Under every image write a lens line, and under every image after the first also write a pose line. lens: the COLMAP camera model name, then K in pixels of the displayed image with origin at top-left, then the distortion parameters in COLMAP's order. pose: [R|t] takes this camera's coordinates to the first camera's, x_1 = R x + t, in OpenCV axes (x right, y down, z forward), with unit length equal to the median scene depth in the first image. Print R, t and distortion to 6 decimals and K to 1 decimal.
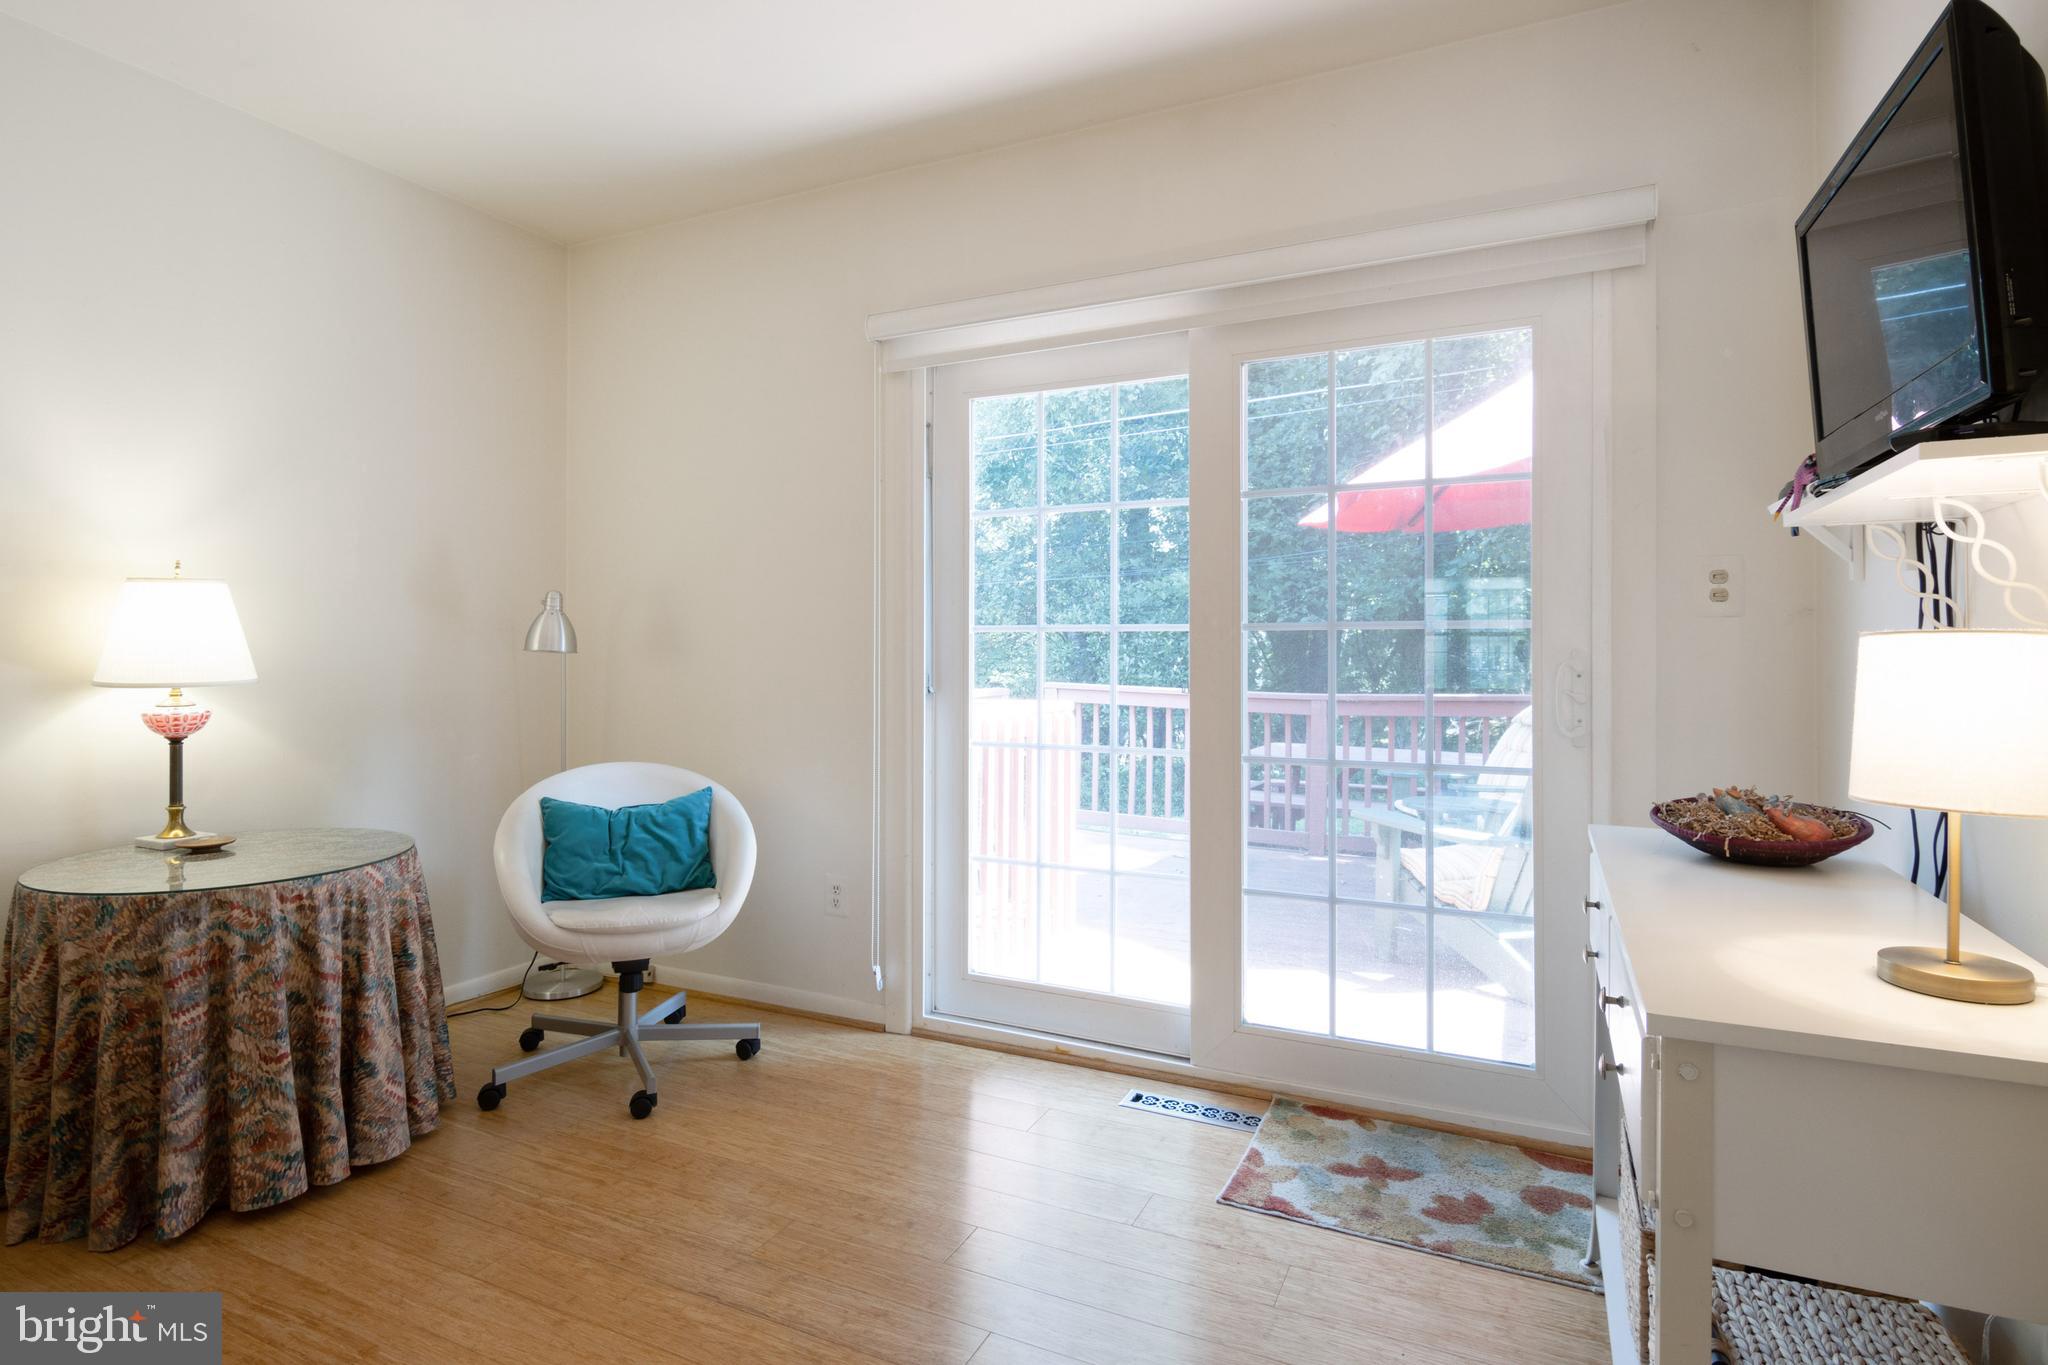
lens RADIAL K [[1050.5, 0, 1018.9], [0, 1050.5, 665.1], [0, 0, 1]] dist [0.015381, -0.010948]
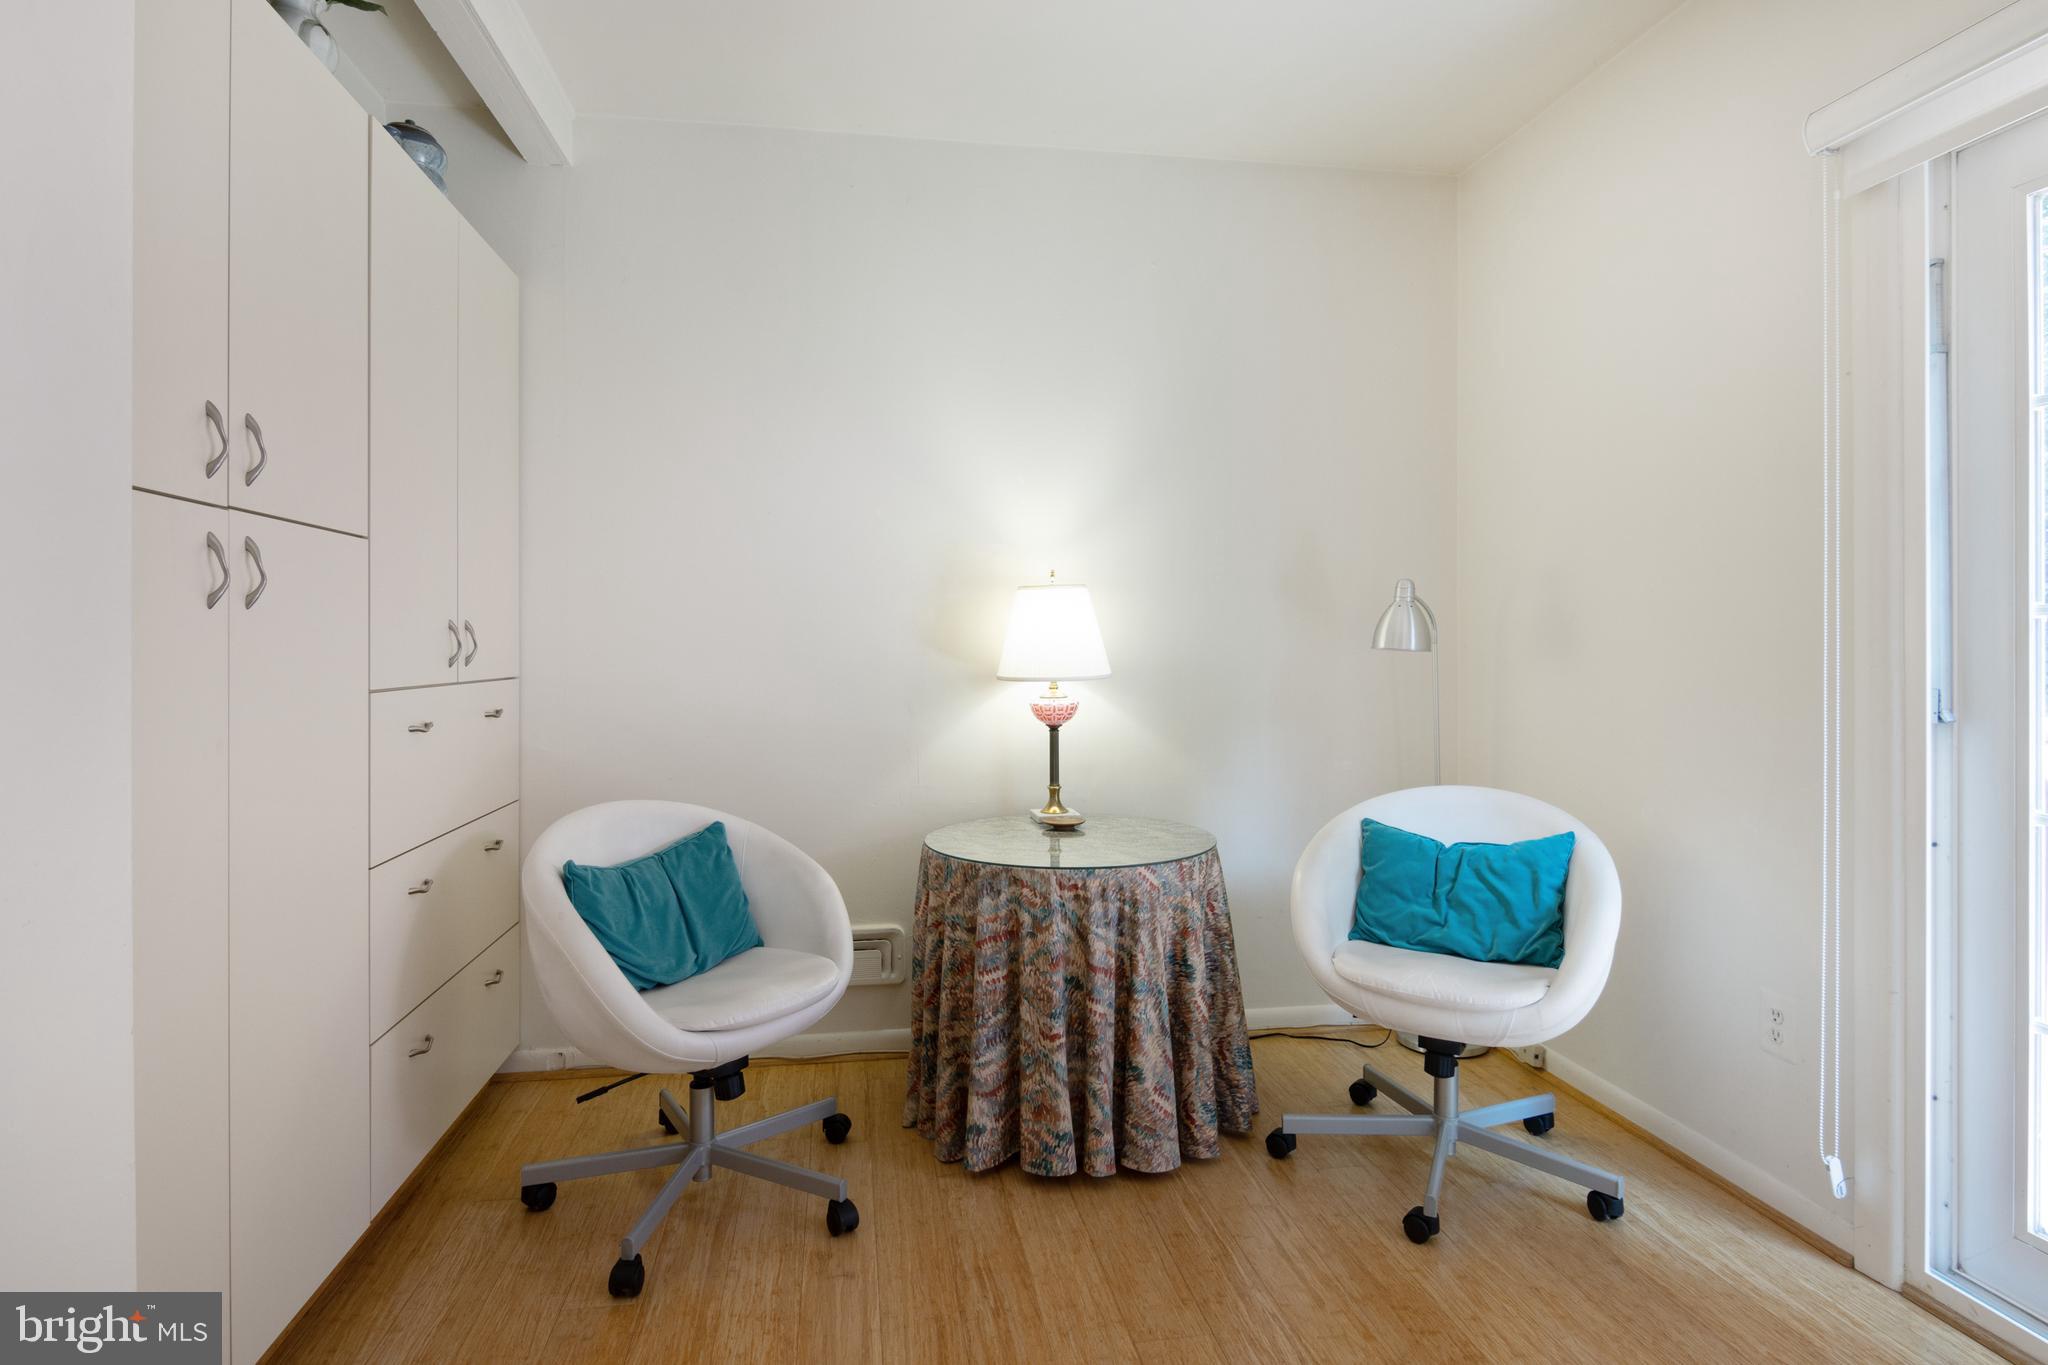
lens RADIAL K [[1106.0, 0, 1022.7], [0, 1106.0, 652.3], [0, 0, 1]] dist [0.014807, -0.014584]
pose [[0.574427, 0.003003, -0.818550, 0.166283], [-0.010427, 0.999939, -0.003649, -0.005861], [0.818489, 0.010631, 0.574423, 0.306513]]
